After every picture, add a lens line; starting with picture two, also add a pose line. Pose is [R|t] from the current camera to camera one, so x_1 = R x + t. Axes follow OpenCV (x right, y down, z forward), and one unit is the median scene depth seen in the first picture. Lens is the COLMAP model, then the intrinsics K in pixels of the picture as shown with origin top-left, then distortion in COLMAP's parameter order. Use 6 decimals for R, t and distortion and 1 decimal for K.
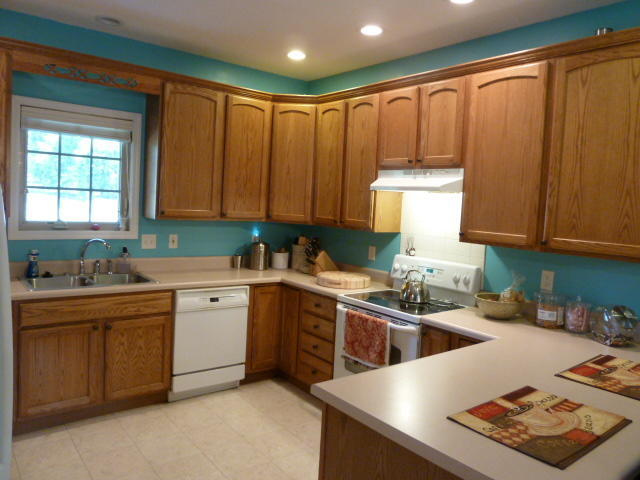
lens RADIAL K [[477.4, 0, 322.9], [0, 477.4, 230.1], [0, 0, 1]] dist [-0.035595, -0.001073]
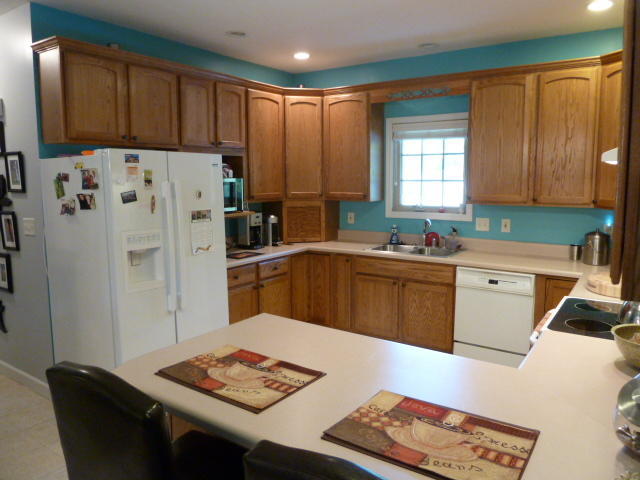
lens RADIAL K [[477.4, 0, 322.9], [0, 477.4, 230.1], [0, 0, 1]] dist [-0.035595, -0.001073]
pose [[0.280326, 0.053327, -0.958422, 0.658915], [-0.034474, 0.998371, 0.045467, -0.000639], [0.959286, 0.020295, 0.281708, 0.354999]]
